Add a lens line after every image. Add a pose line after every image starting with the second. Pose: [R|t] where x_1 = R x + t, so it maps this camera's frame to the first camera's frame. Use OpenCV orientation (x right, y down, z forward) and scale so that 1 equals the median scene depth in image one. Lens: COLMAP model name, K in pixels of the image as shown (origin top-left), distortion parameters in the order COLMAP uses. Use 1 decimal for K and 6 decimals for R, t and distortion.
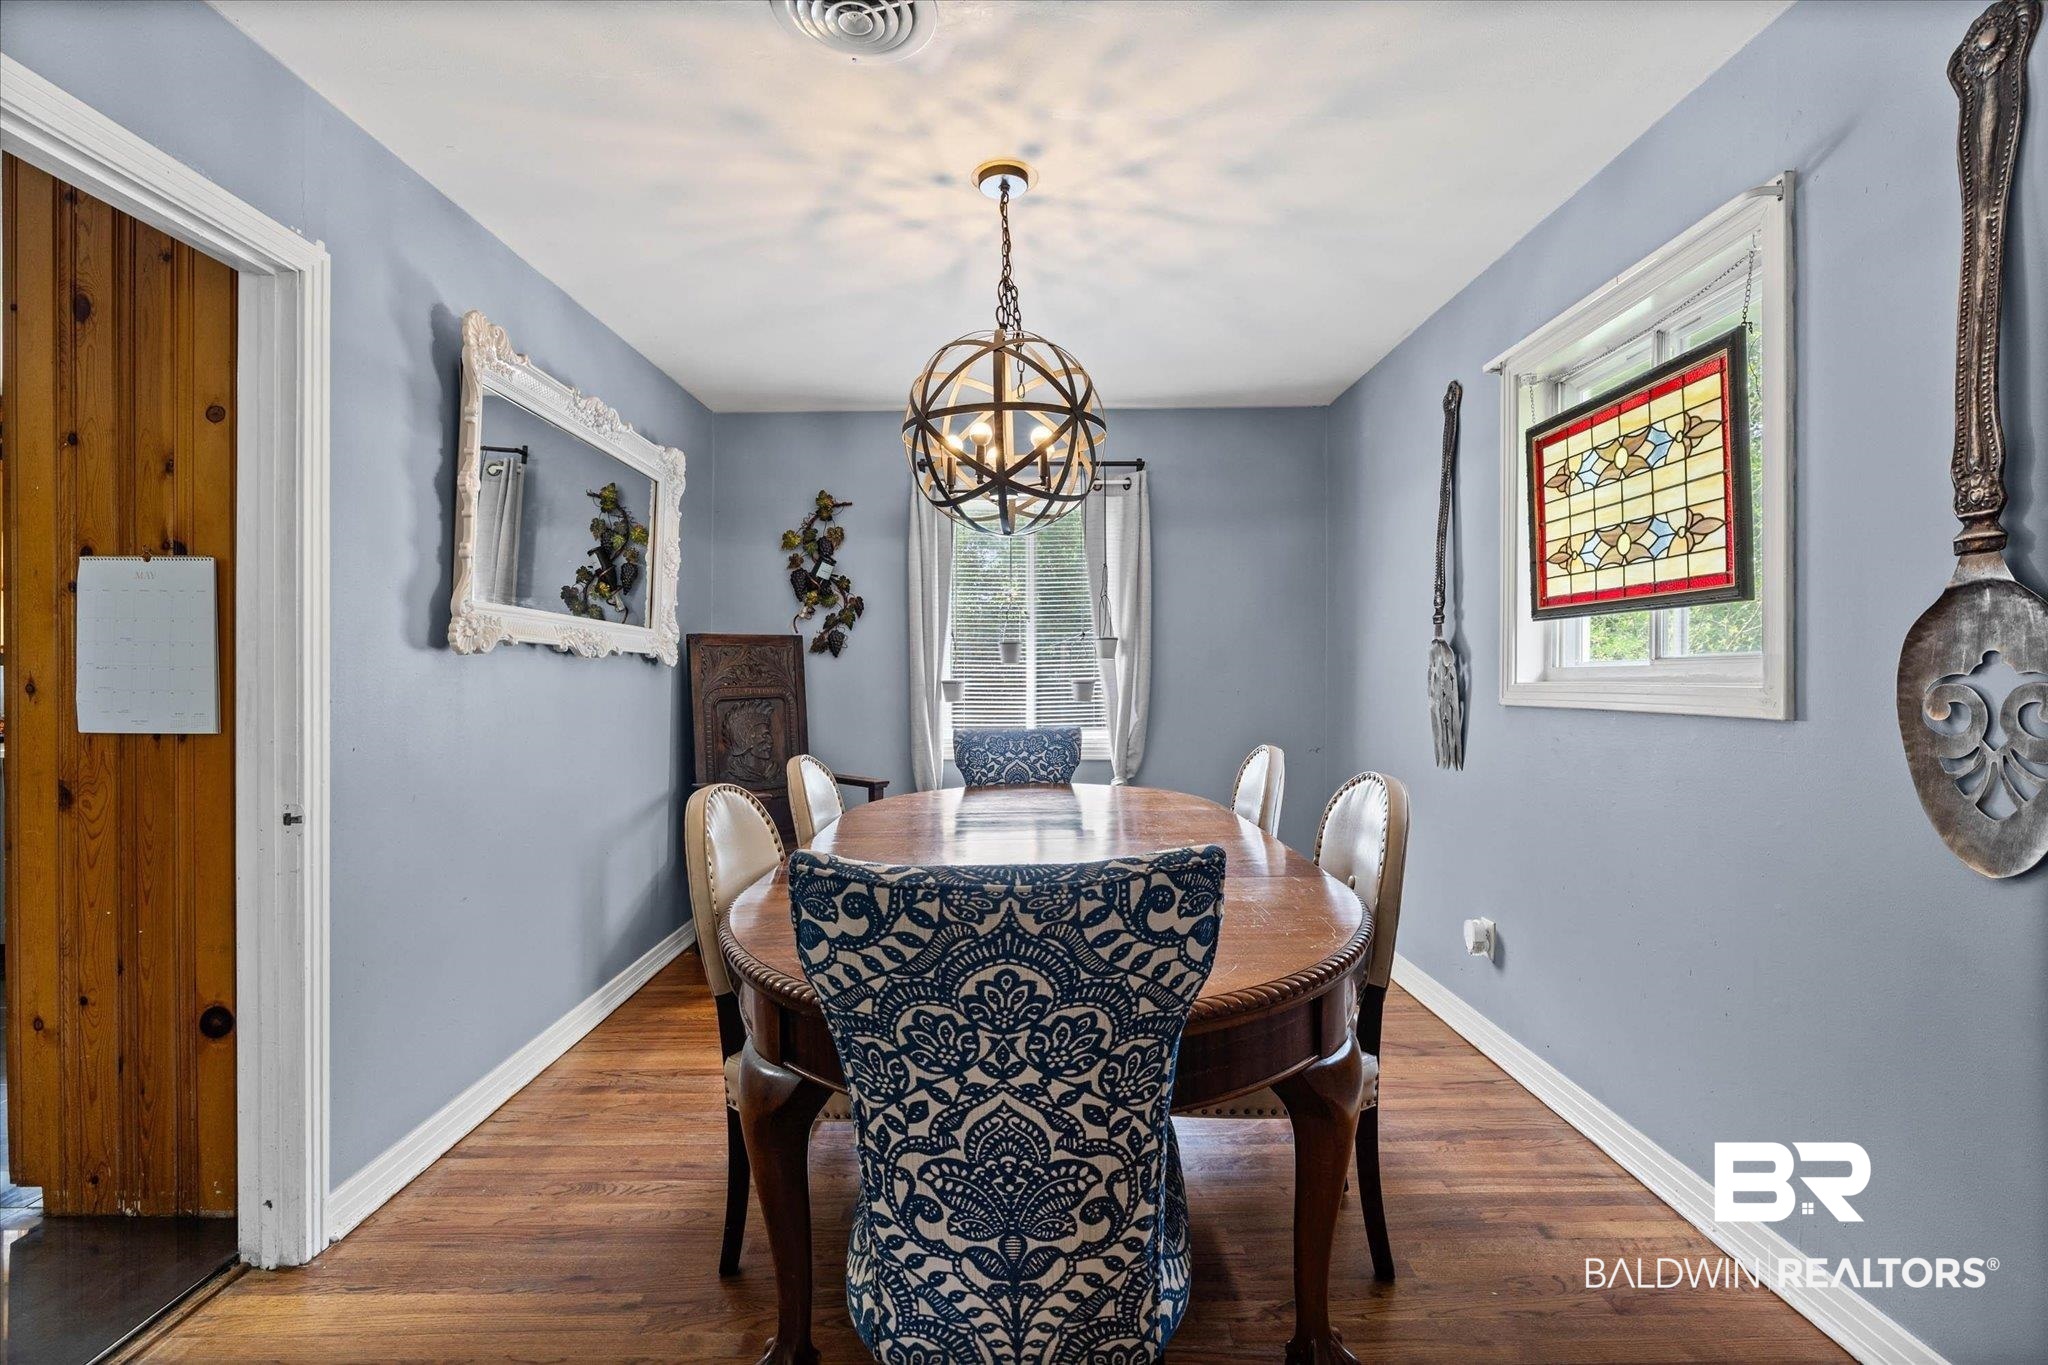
lens RADIAL K [[927.8, 0, 1020.8], [0, 927.8, 683.4], [0, 0, 1]] dist [-0.000650, 0.000183]
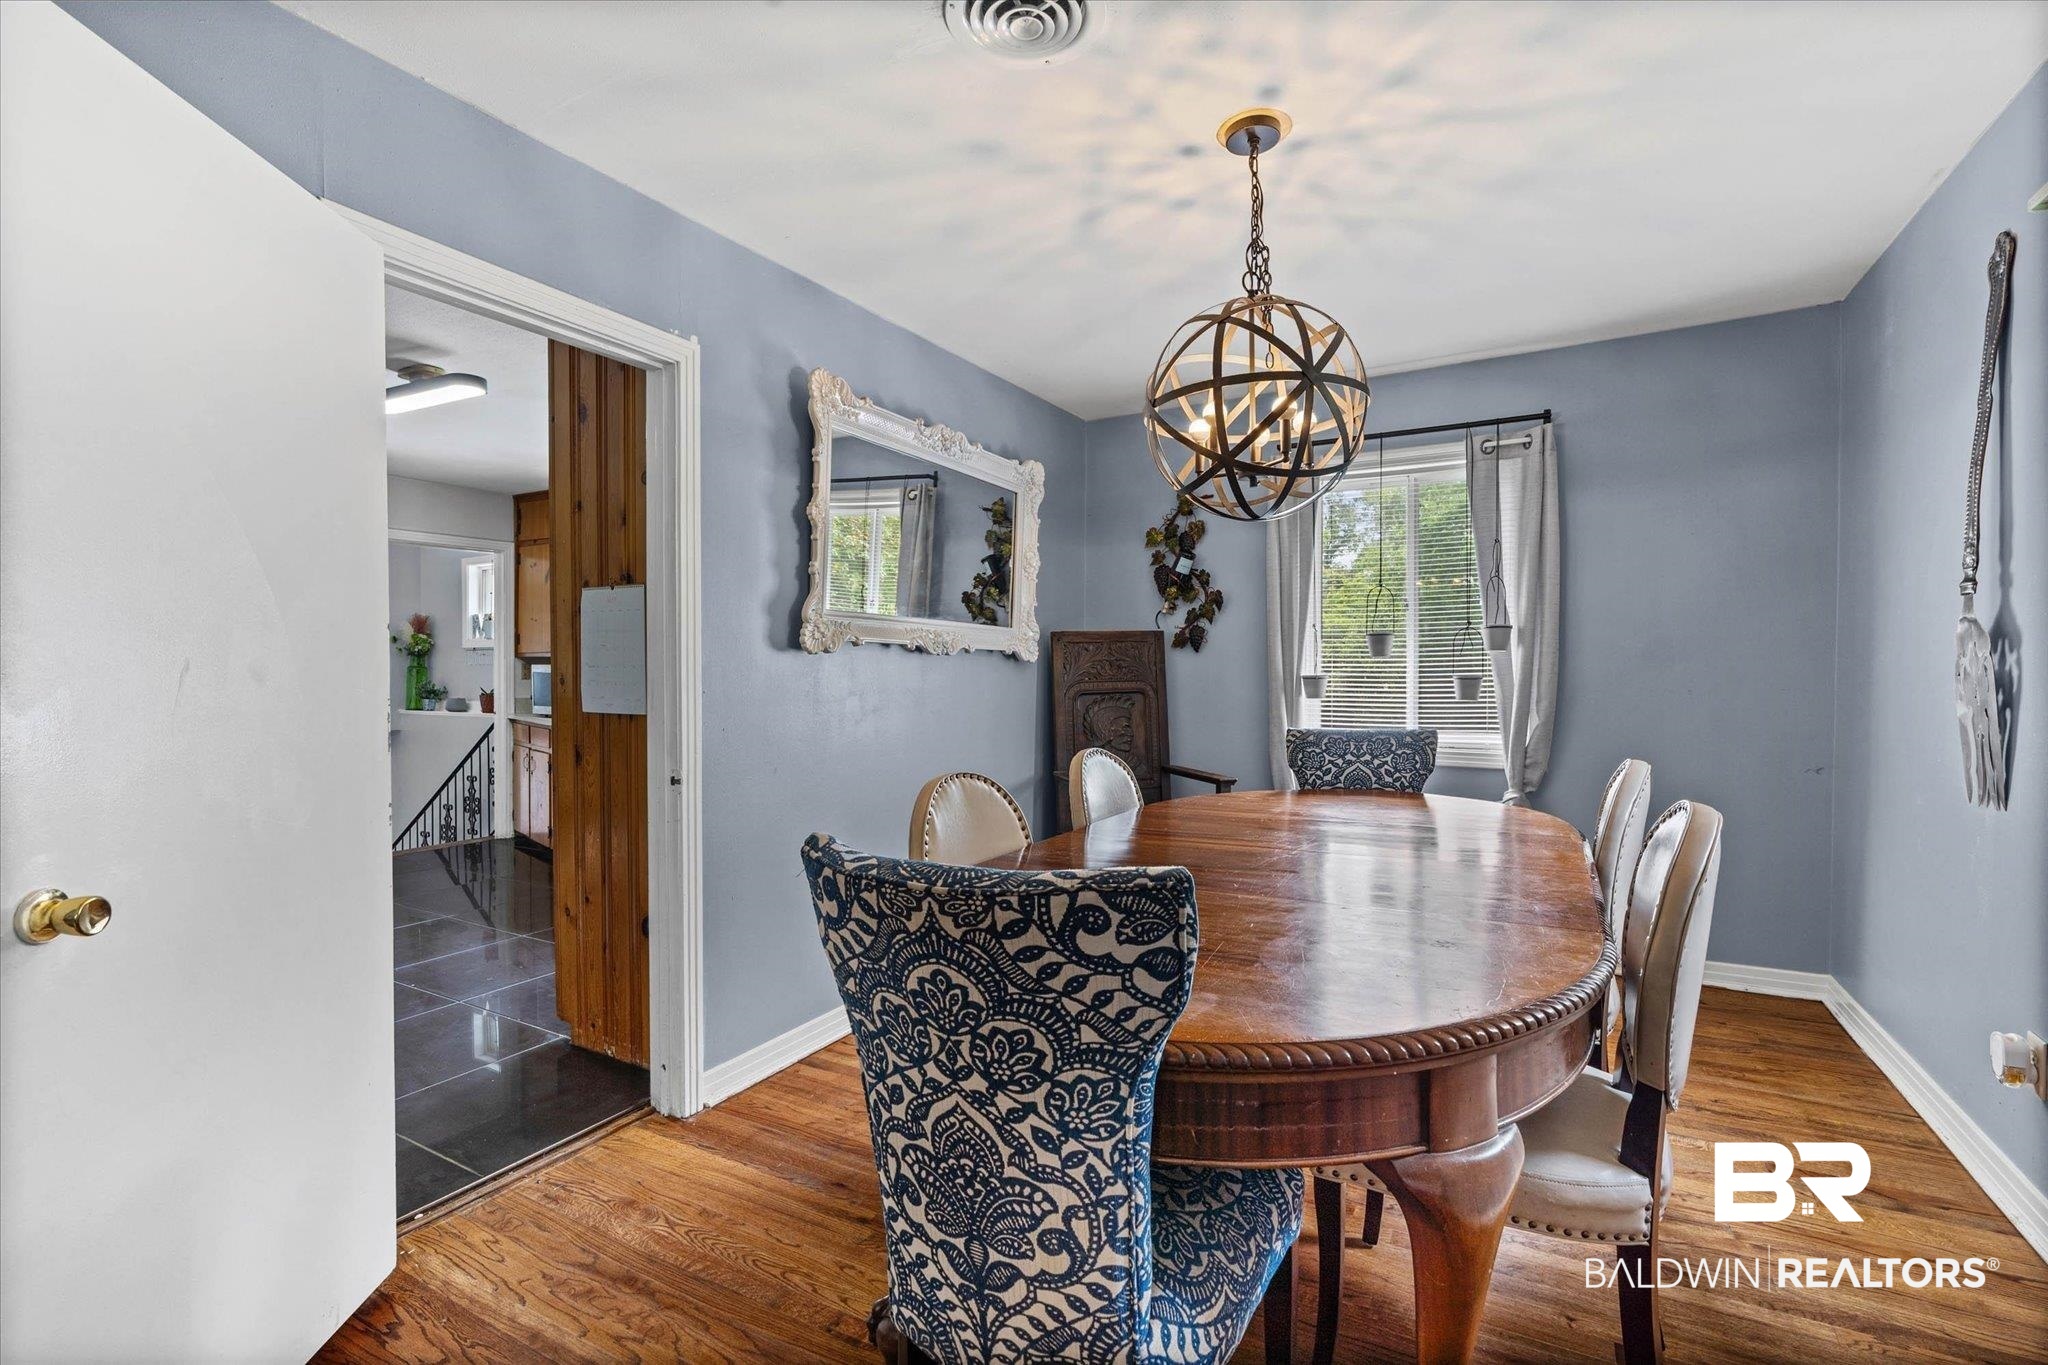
lens RADIAL K [[924.5, 0, 1008.6], [0, 924.5, 689.7], [0, 0, 1]] dist [-0.001009, 0.000101]
pose [[0.870079, 0.009265, -0.492825, 0.493403], [-0.002693, 0.999898, 0.014044, -0.005222], [0.492905, -0.010892, 0.870015, 0.165053]]
